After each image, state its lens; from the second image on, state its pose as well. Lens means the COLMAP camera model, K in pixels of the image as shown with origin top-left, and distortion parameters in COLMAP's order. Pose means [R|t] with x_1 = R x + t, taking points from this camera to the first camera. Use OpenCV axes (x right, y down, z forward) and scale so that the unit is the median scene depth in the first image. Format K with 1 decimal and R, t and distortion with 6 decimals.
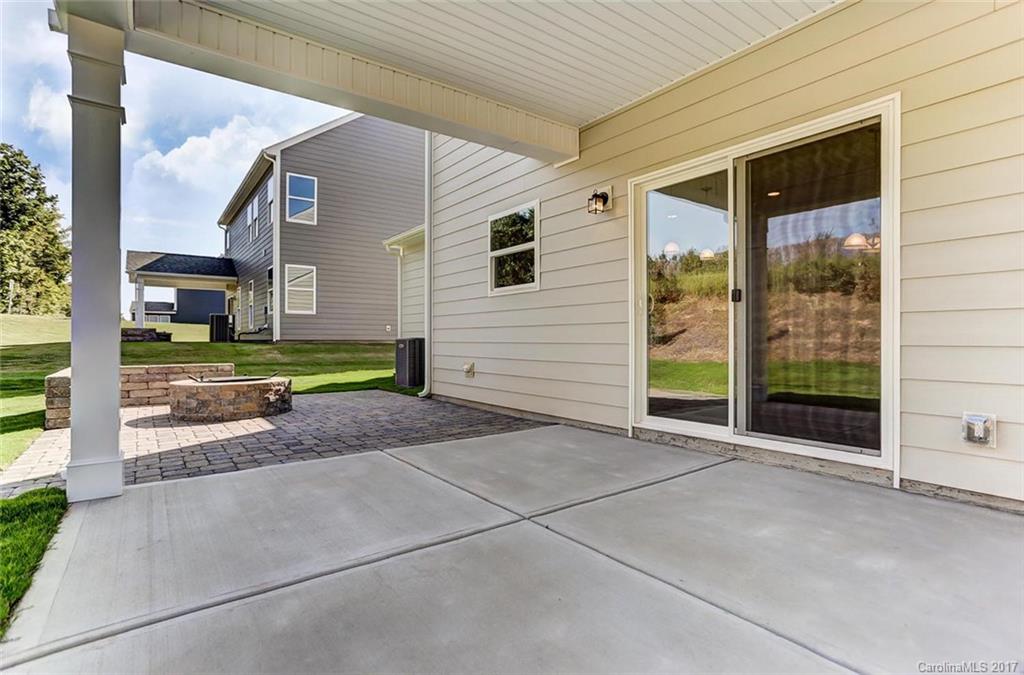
lens RADIAL K [[509.3, 0, 512.0], [0, 509.3, 337.5], [0, 0, 1]] dist [-0.050938, 0.036595]
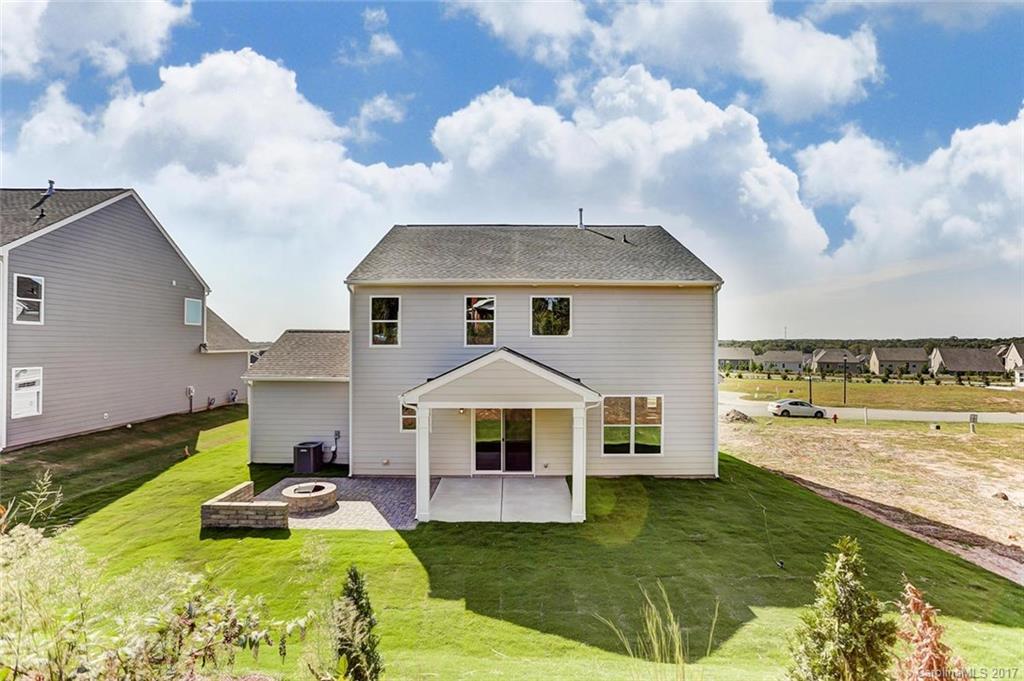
lens RADIAL K [[503.0, 0, 512.0], [0, 503.0, 340.5], [0, 0, 1]] dist [-0.031319, 0.022673]
pose [[0.587486, 0.007780, 0.809197, -1.607583], [-0.008587, 0.999957, -0.003380, -0.493767], [-0.809188, -0.004963, 0.587528, -0.839834]]
